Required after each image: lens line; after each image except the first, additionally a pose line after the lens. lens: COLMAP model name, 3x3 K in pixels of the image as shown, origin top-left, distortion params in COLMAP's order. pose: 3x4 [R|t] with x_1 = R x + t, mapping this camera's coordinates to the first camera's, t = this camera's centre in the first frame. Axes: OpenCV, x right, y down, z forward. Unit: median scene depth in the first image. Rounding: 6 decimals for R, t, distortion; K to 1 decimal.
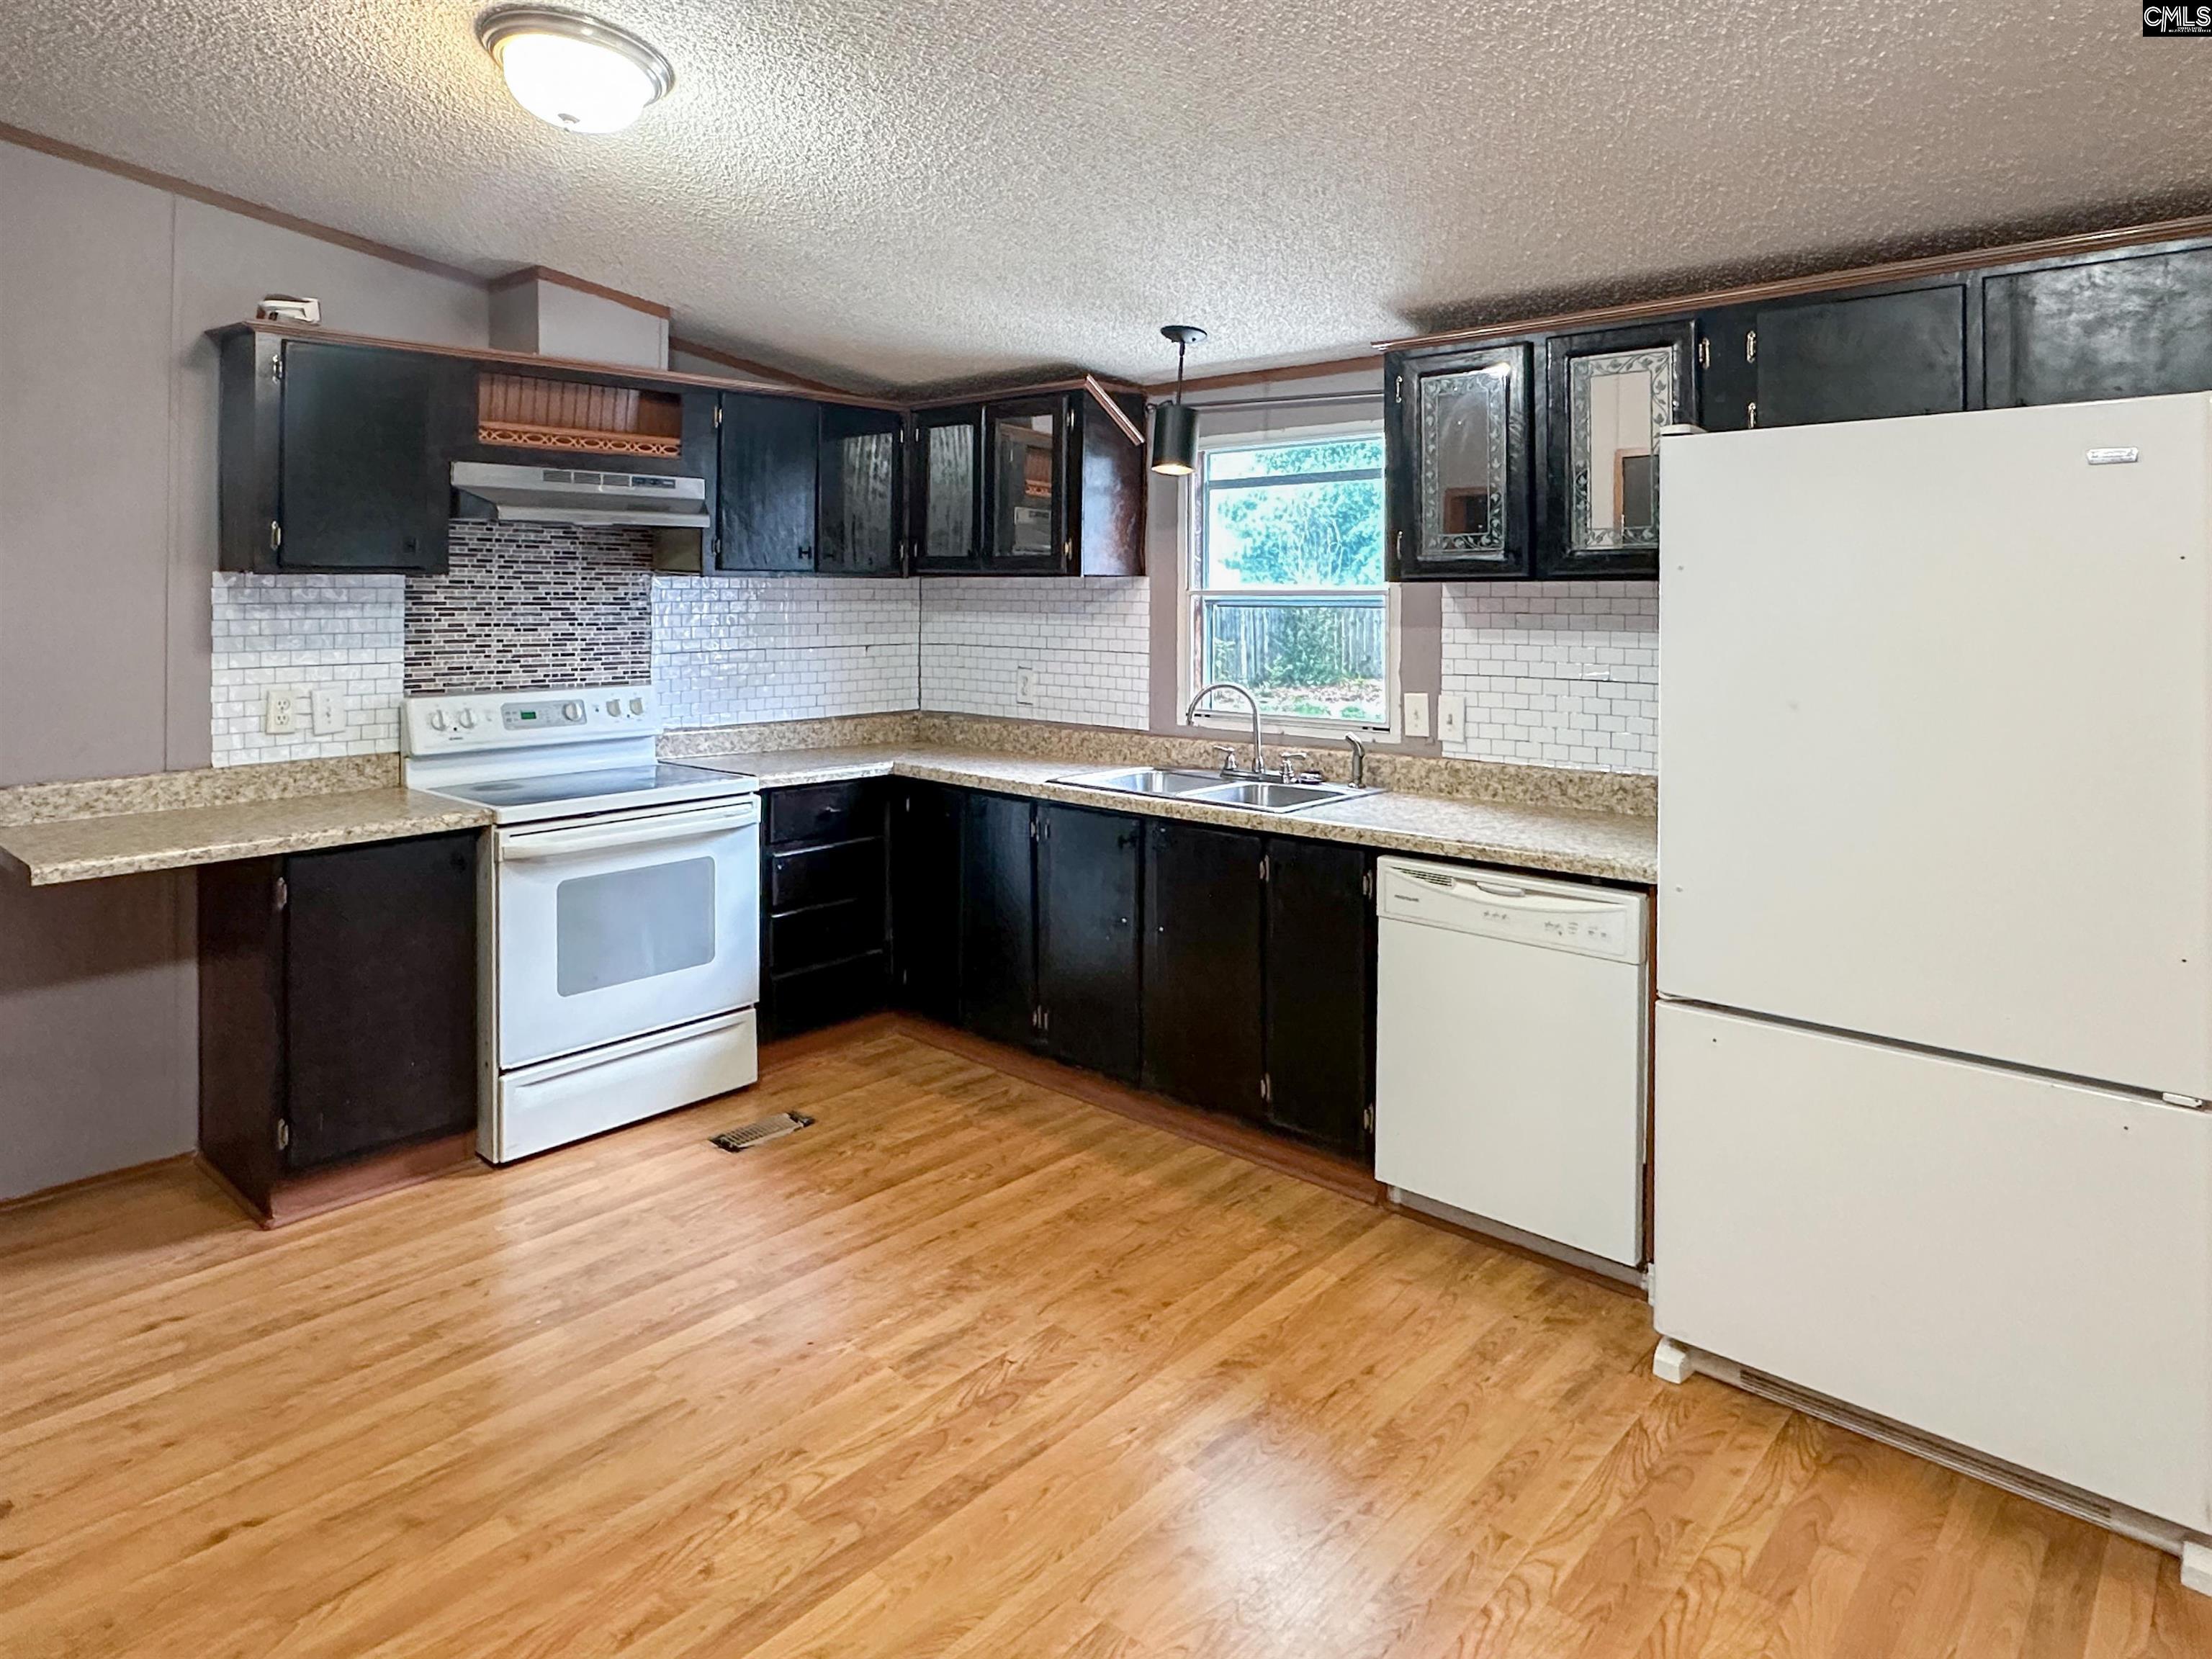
lens RADIAL K [[1323.0, 0, 1089.3], [0, 1323.0, 809.3], [0, 0, 1]] dist [0.002226, -0.001607]
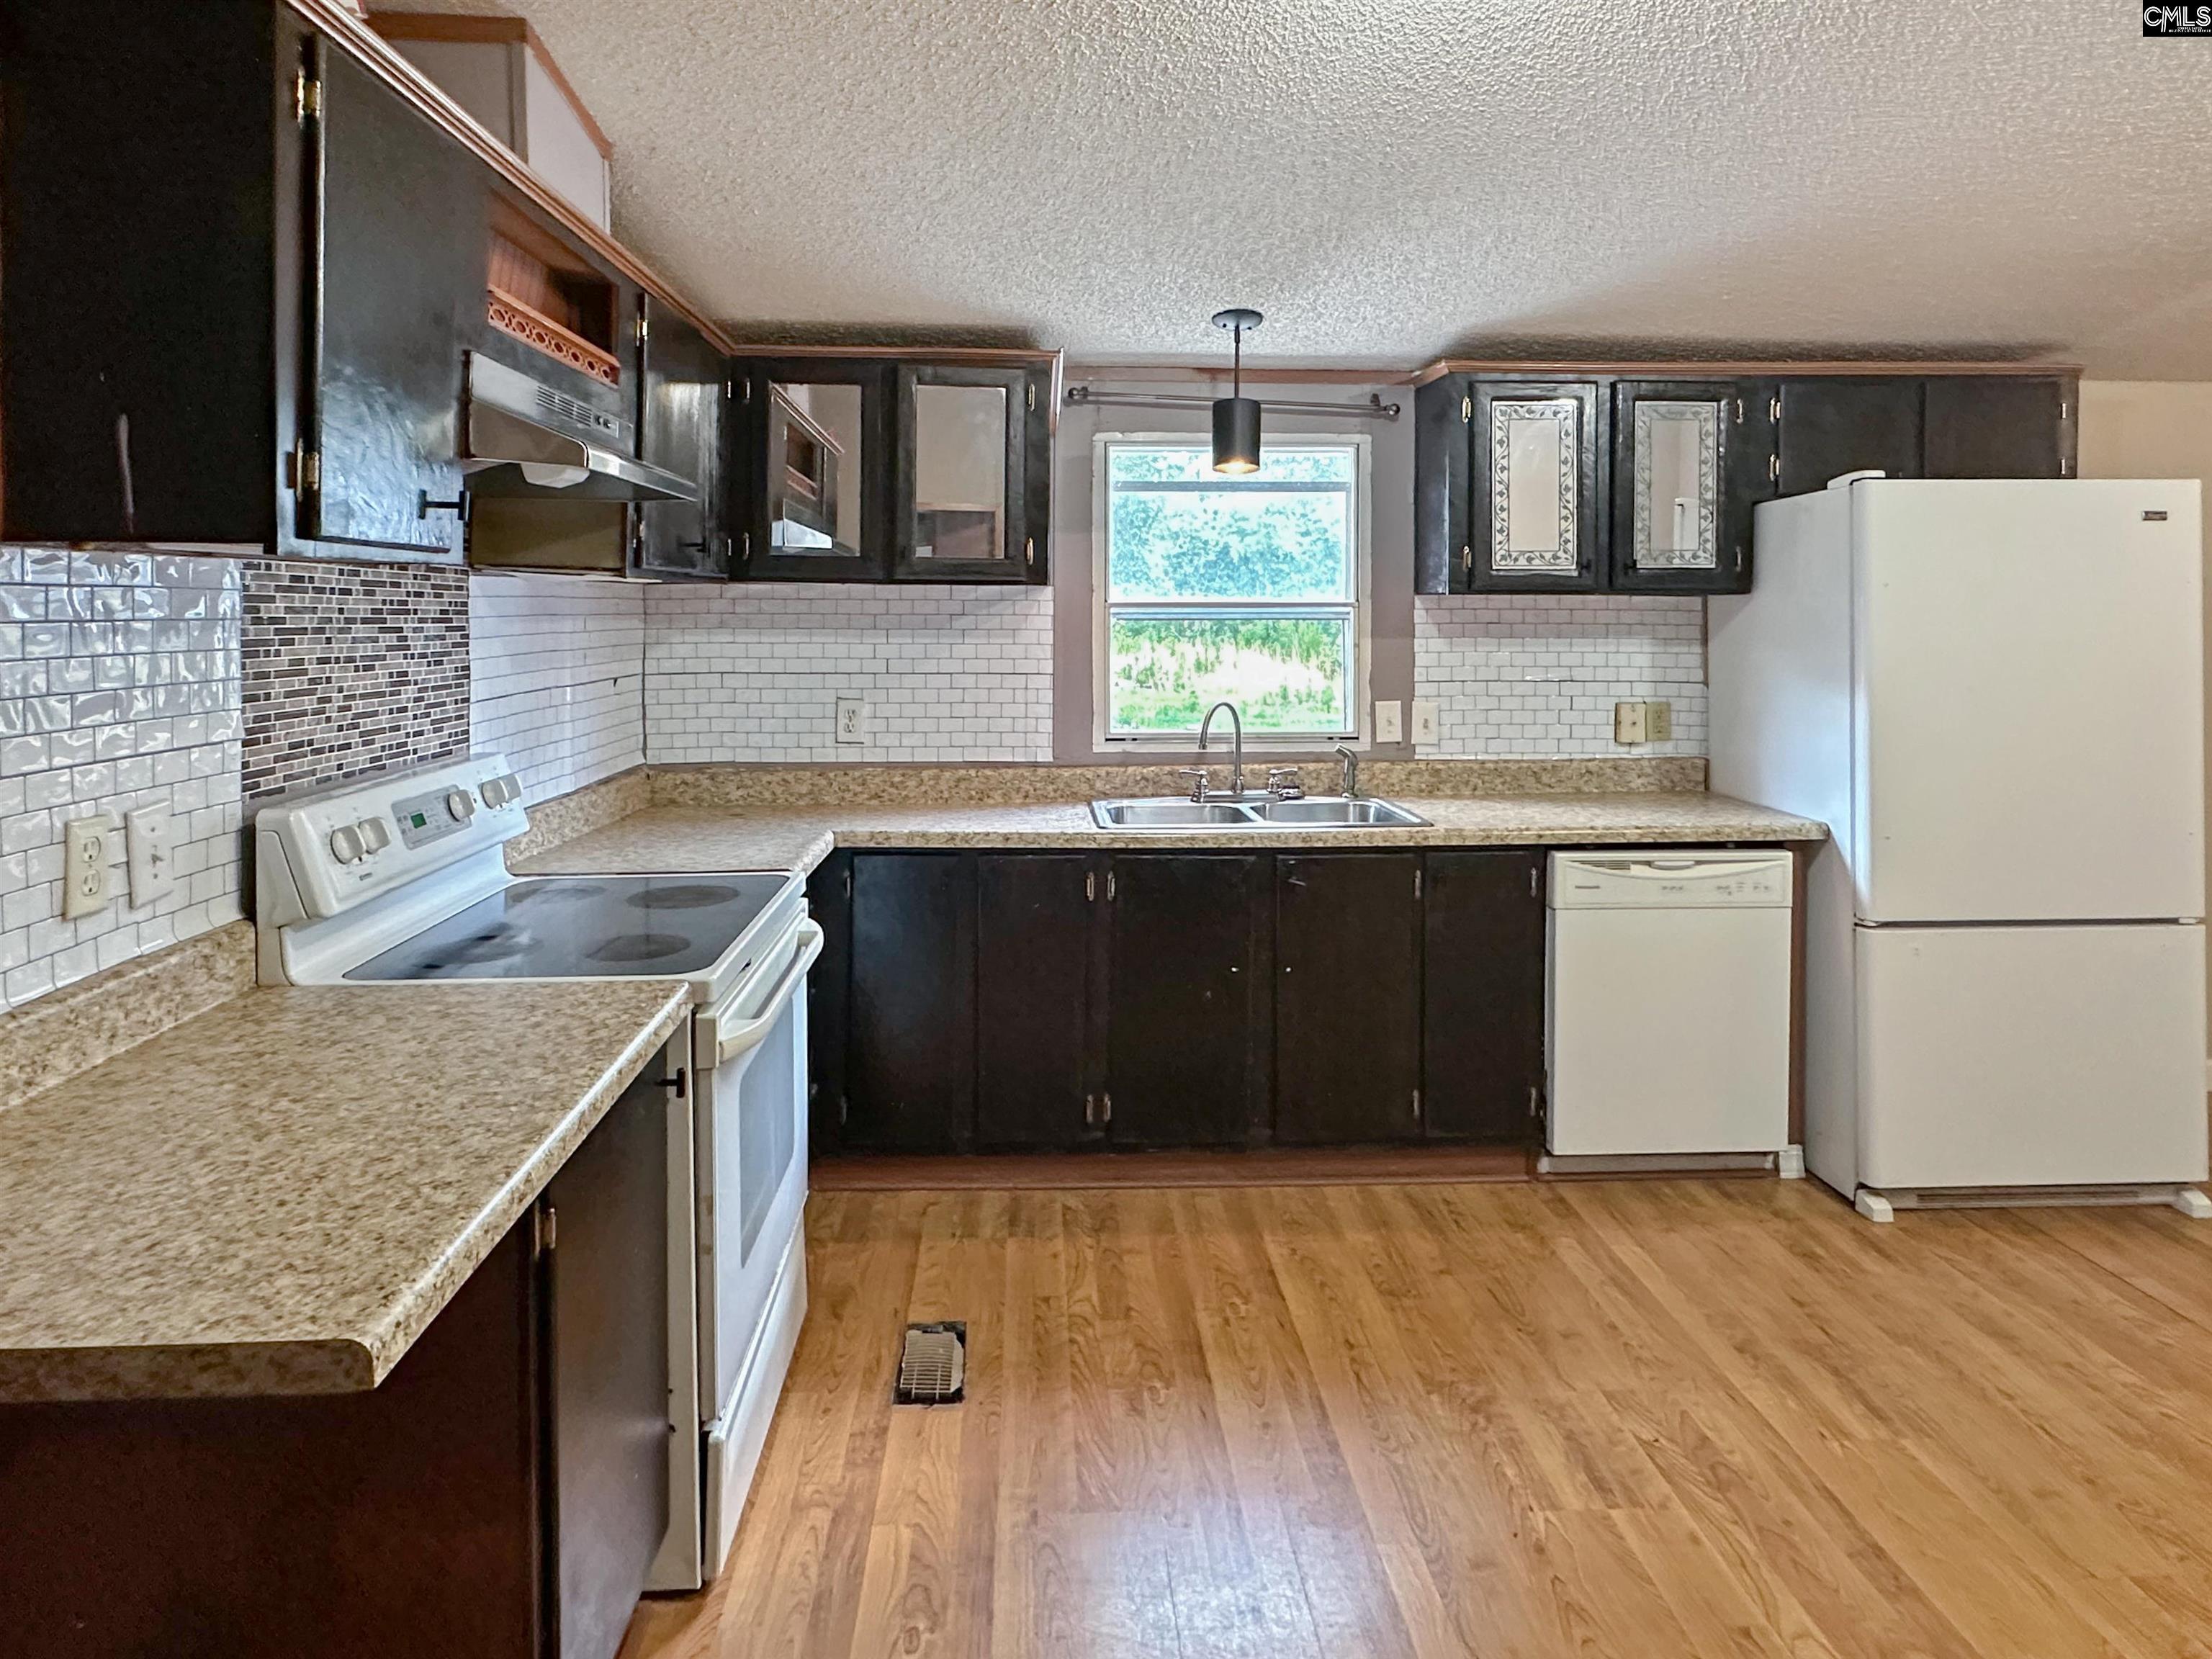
lens RADIAL K [[1311.4, 0, 1106.0], [0, 1311.4, 829.5], [0, 0, 1]] dist [0.002463, 0.001365]
pose [[0.700427, -0.117819, 0.703933, -0.668921], [0.114321, 0.992067, 0.052293, -0.068760], [-0.704509, 0.043846, 0.708339, 0.440337]]
